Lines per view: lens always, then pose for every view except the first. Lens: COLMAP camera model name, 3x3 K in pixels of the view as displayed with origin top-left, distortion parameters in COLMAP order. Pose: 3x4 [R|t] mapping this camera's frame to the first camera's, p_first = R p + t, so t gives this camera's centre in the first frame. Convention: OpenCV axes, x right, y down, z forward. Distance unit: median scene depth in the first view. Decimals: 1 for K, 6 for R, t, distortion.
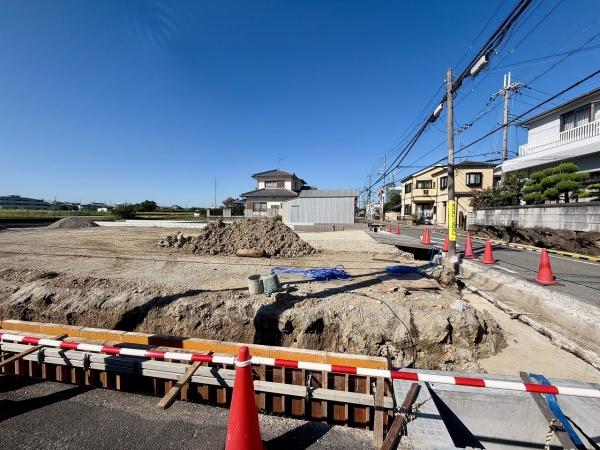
lens RADIAL K [[238.3, 0, 298.4], [0, 238.3, 224.8], [0, 0, 1]] dist [-0.000059, -0.000092]
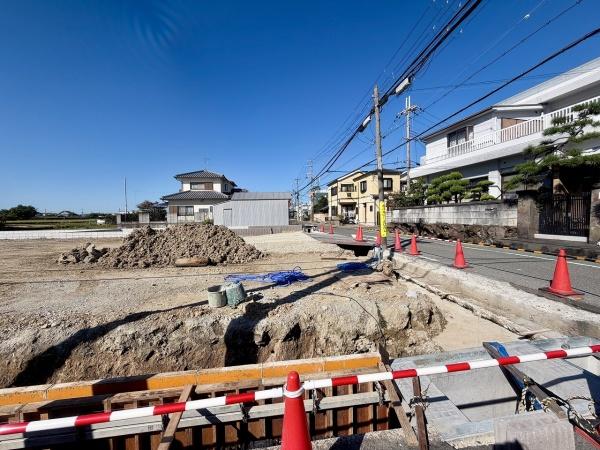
lens RADIAL K [[238.3, 0, 298.4], [0, 238.3, 225.4], [0, 0, 1]] dist [-0.000059, -0.000092]
pose [[0.955801, -0.036142, 0.291784, -0.041214], [0.038835, 0.999240, -0.003440, -0.000142], [-0.291438, 0.014619, 0.956478, 0.017530]]
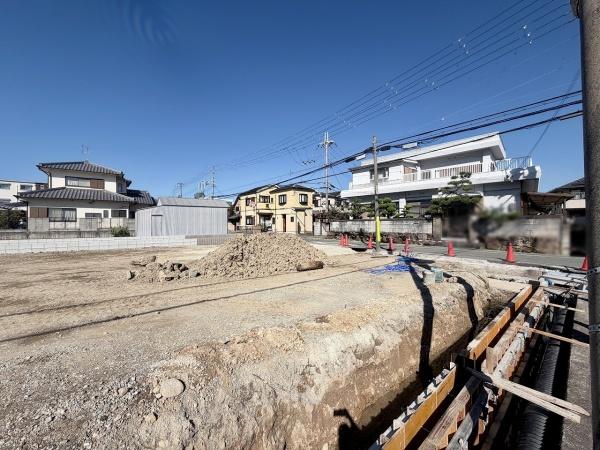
lens RADIAL K [[238.3, 0, 298.7], [0, 238.3, 226.0], [0, 0, 1]] dist [-0.000059, -0.000092]
pose [[0.659497, -0.013732, 0.751581, -0.522349], [0.040275, 0.999043, -0.017088, -0.017810], [-0.750627, 0.041539, 0.659419, 0.191584]]
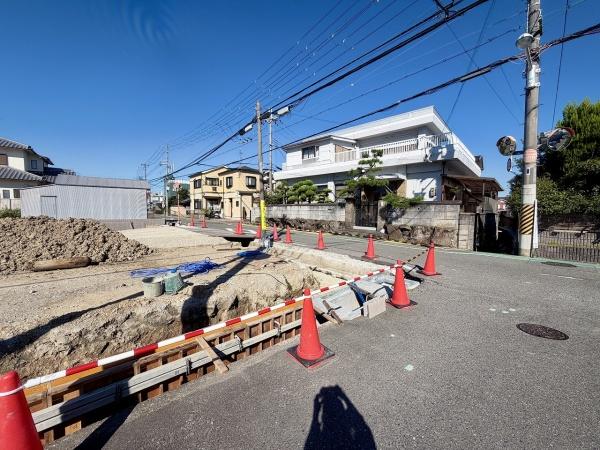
lens RADIAL K [[238.3, 0, 298.1], [0, 238.3, 225.6], [0, 0, 1]] dist [-0.000059, -0.000092]
pose [[0.635712, -0.049398, 0.770344, -0.157169], [0.027124, 0.998764, 0.041661, -0.004513], [-0.771450, -0.005589, 0.636266, -0.010081]]
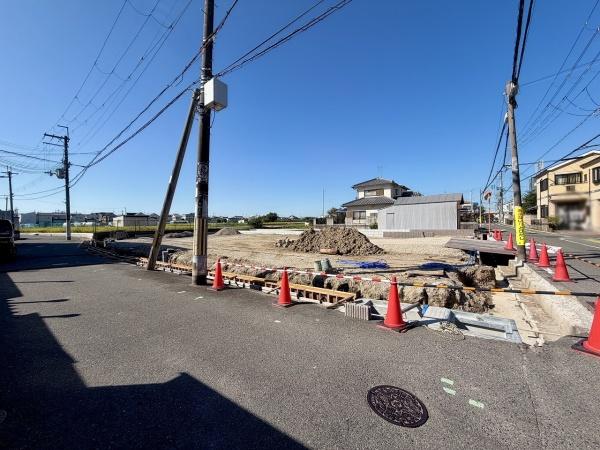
lens RADIAL K [[238.3, 0, 298.8], [0, 238.3, 224.5], [0, 0, 1]] dist [-0.000059, -0.000092]
pose [[0.899943, -0.021893, -0.435457, 0.135163], [0.007576, 0.999373, -0.034586, 0.003103], [0.435941, 0.027827, 0.899545, -0.186396]]
